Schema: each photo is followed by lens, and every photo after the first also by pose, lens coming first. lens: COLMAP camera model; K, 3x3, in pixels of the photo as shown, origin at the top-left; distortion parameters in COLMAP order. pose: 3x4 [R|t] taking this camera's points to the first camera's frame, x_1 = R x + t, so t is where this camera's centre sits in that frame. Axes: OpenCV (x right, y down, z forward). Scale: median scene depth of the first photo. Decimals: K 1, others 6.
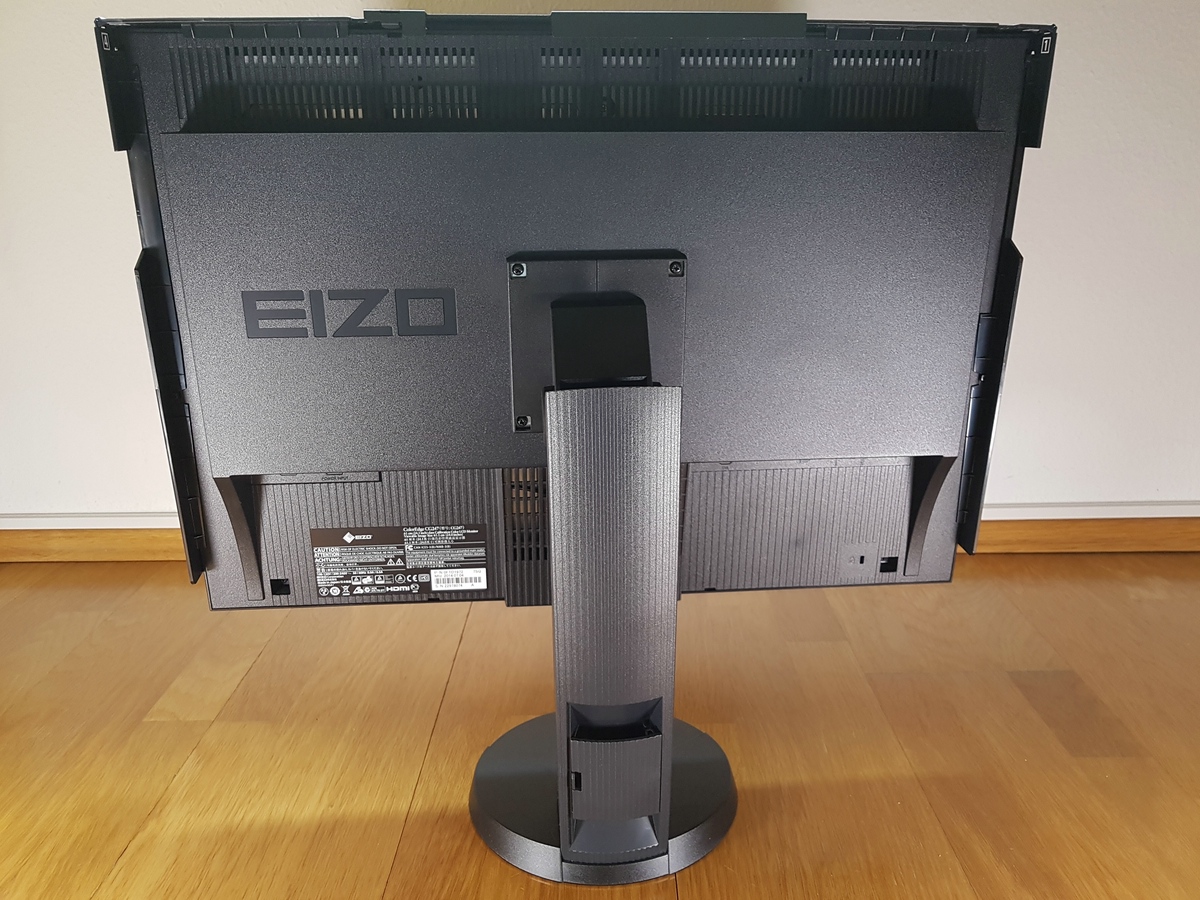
lens RADIAL K [[882.4, 0, 608.0], [0, 882.4, 498.0], [0, 0, 1]] dist [-0.002319, -0.003460]
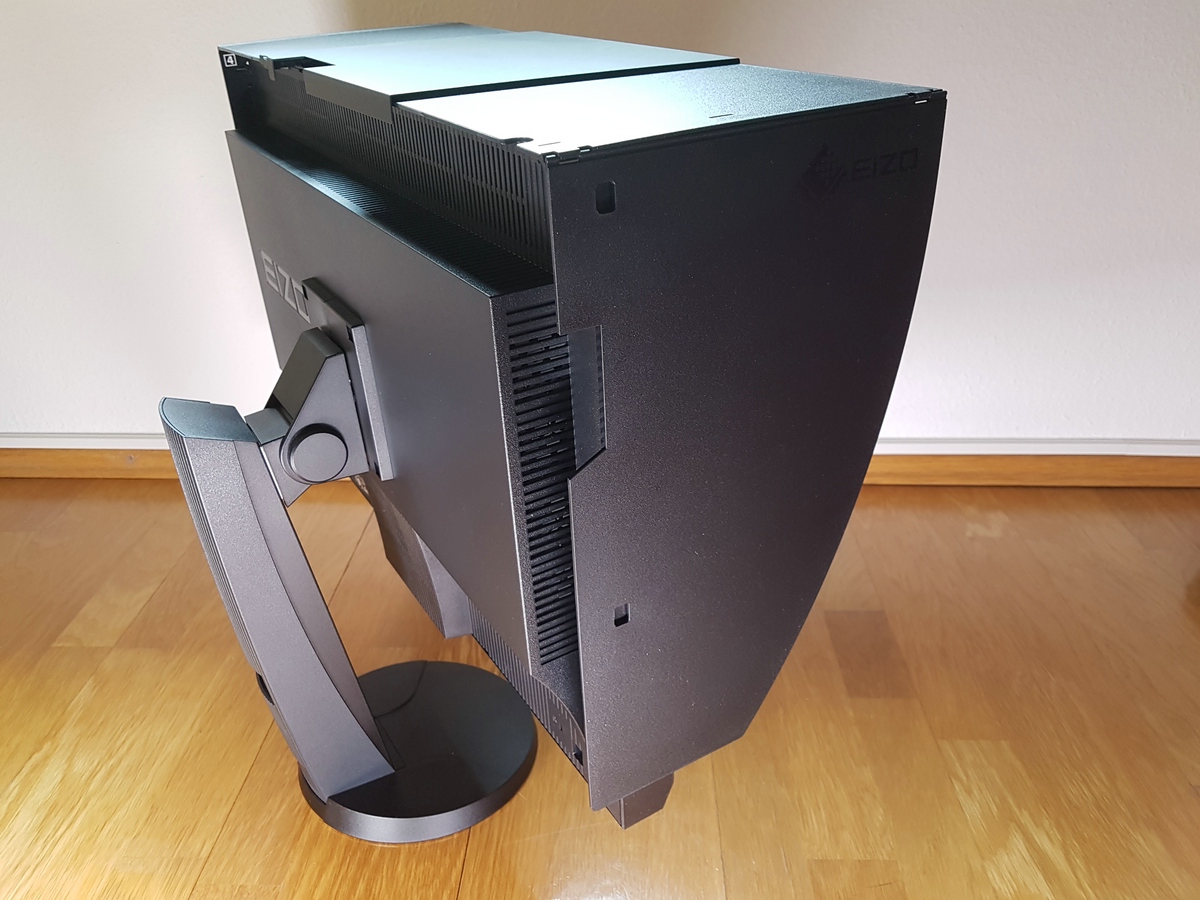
lens RADIAL K [[882.4, 0, 619.9], [0, 882.4, 469.5], [0, 0, 1]] dist [-0.002319, -0.003460]
pose [[0.999847, 0.016380, -0.006077, 0.251510], [-0.015303, 0.988907, 0.147743, -0.181774], [0.008429, -0.147627, 0.989007, -0.107524]]
